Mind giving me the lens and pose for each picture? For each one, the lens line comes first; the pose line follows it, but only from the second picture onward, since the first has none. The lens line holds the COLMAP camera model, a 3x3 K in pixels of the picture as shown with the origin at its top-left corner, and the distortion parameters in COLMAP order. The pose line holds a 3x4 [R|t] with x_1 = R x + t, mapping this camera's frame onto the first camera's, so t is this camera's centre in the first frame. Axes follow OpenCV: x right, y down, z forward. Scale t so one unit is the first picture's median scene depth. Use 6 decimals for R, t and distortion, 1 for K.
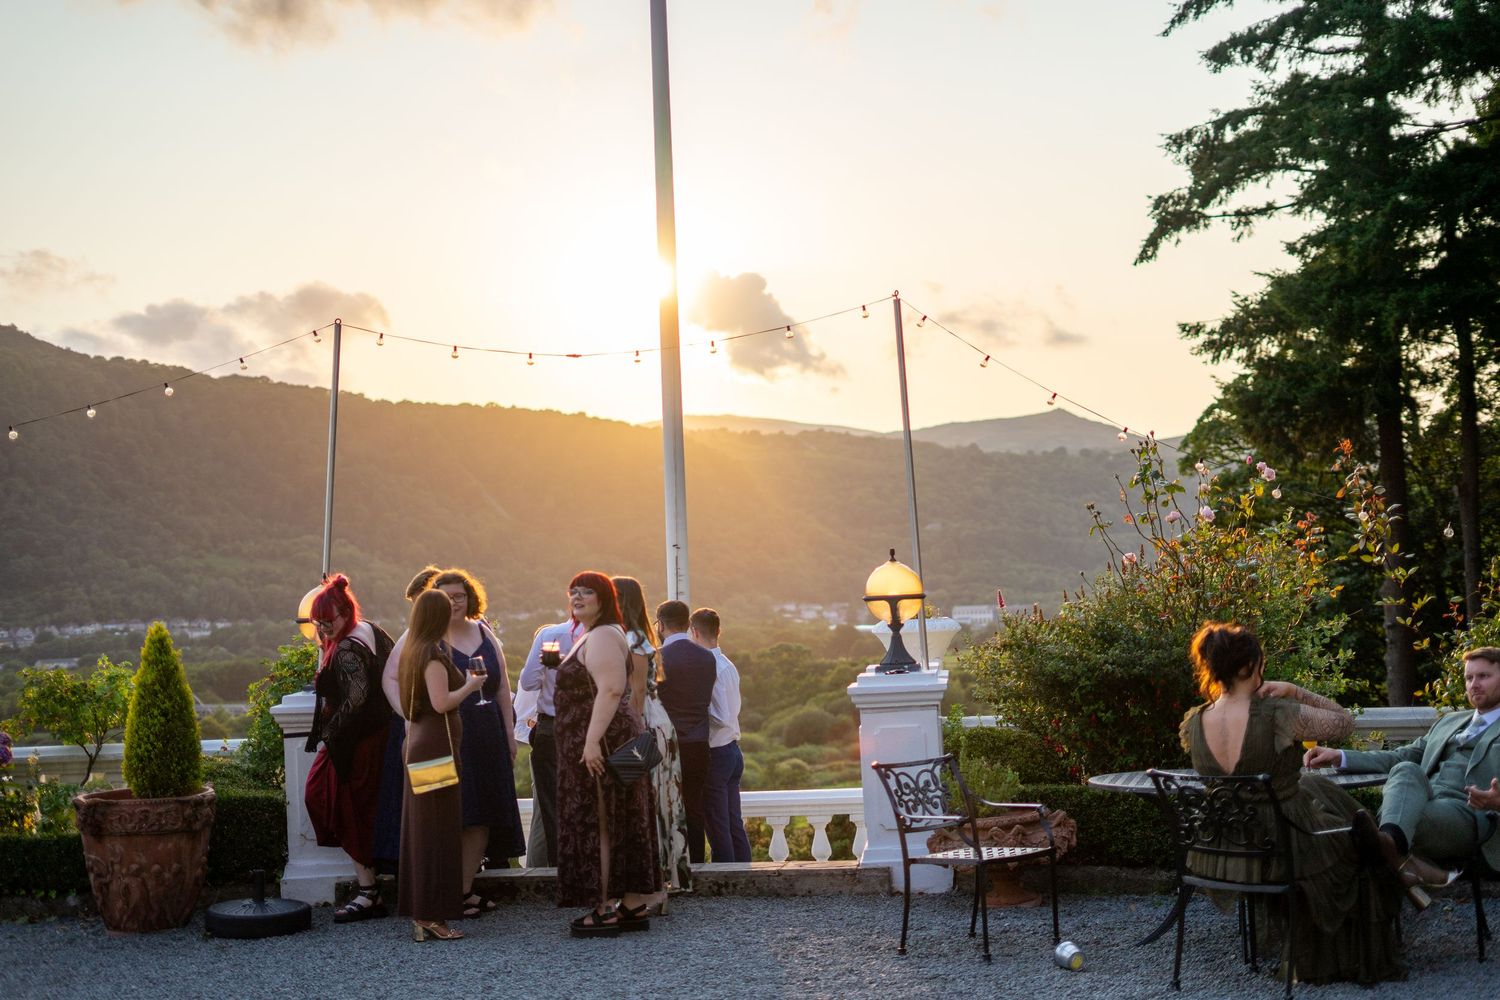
lens RADIAL K [[2191.5, 0, 733.4], [0, 2191.5, 510.3], [0, 0, 1]] dist [-0.028808, 0.000000]
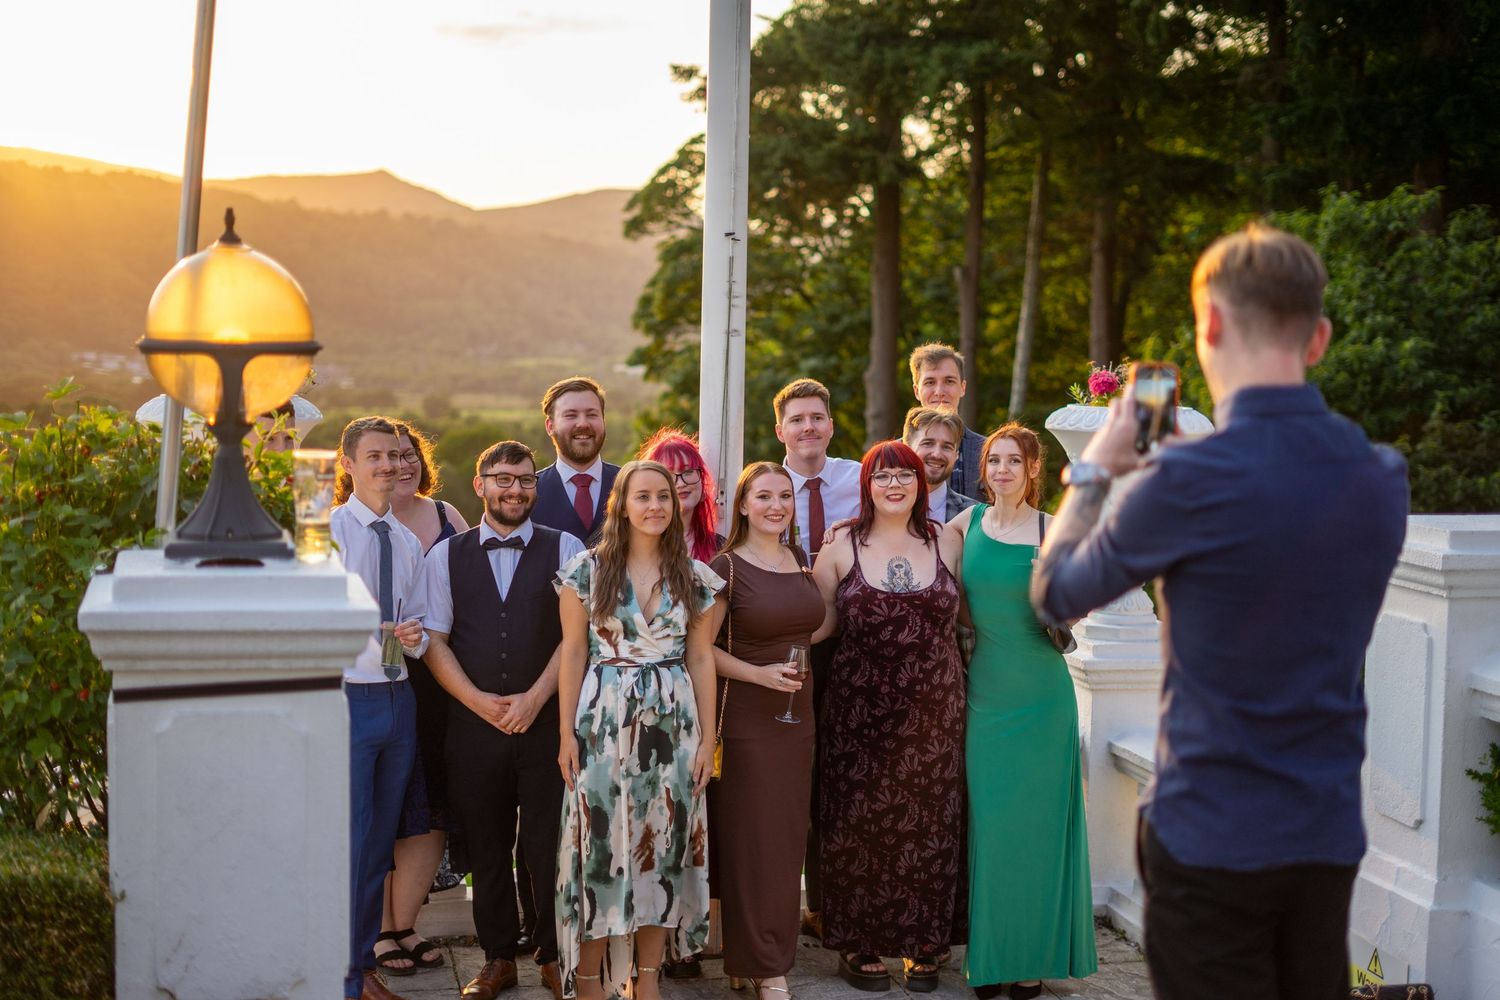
lens RADIAL K [[2191.5, 0, 775.1], [0, 2191.5, 531.3], [0, 0, 1]] dist [-0.028808, 0.000000]
pose [[0.944629, 0.030684, 0.326702, -0.041796], [-0.068368, 0.992173, 0.104496, 0.007335], [-0.320939, -0.121046, 0.939333, 0.126915]]
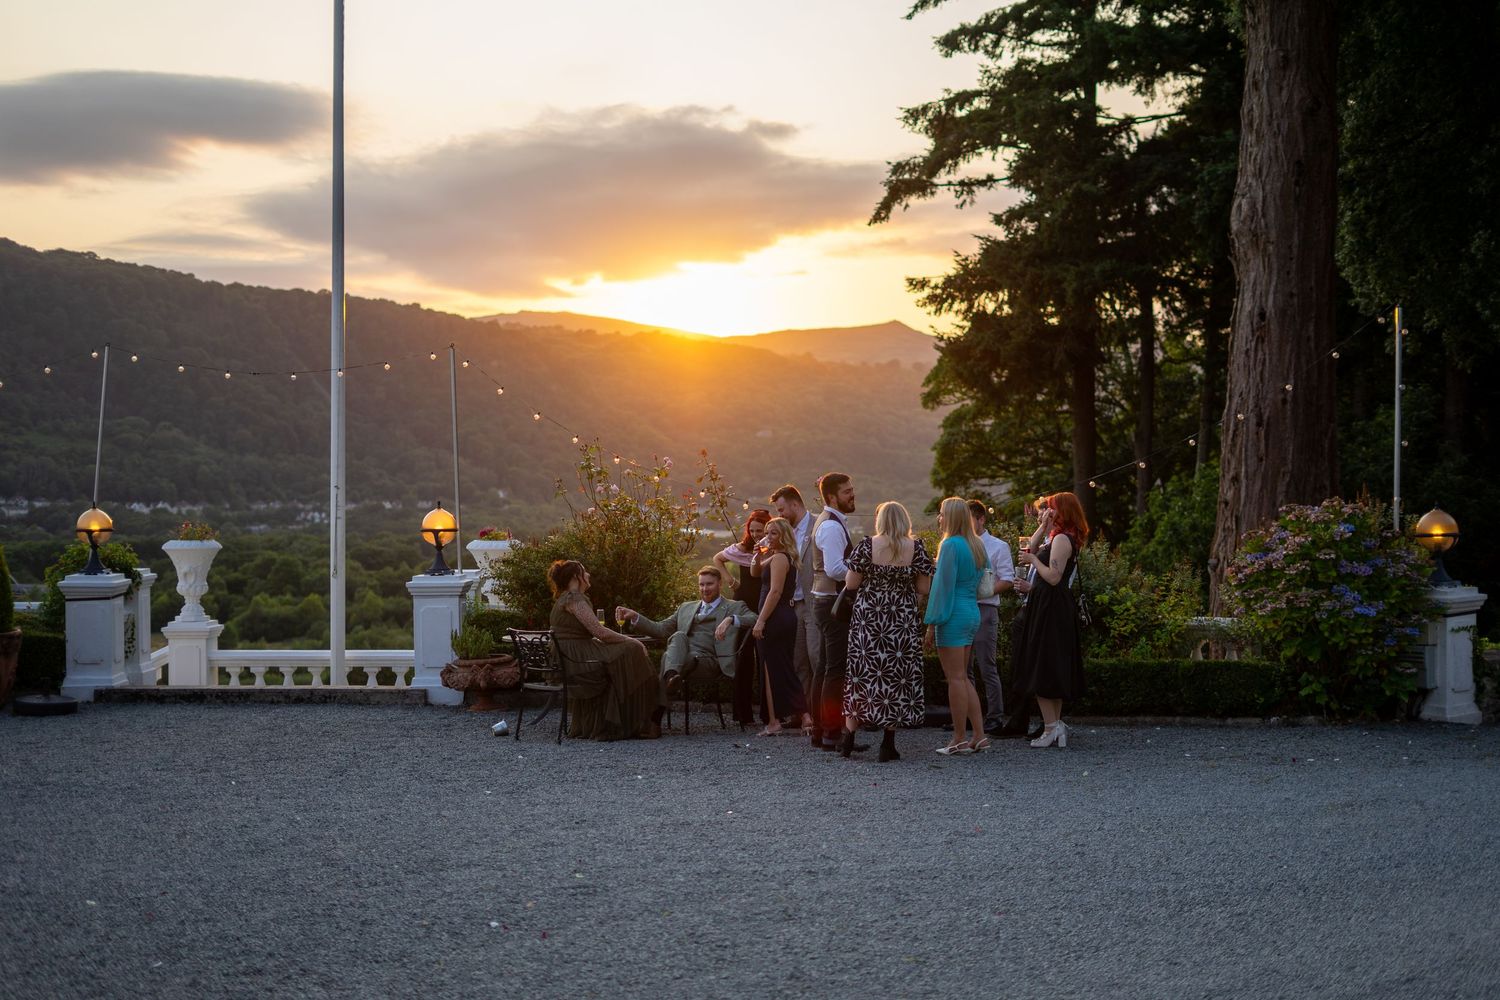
lens RADIAL K [[2191.5, 0, 743.9], [0, 2191.5, 528.0], [0, 0, 1]] dist [-0.028808, 0.000000]
pose [[0.995886, 0.037863, 0.082327, 0.031273], [-0.042161, 0.997803, 0.051107, -0.010608], [-0.080211, -0.054367, 0.995294, -0.127311]]
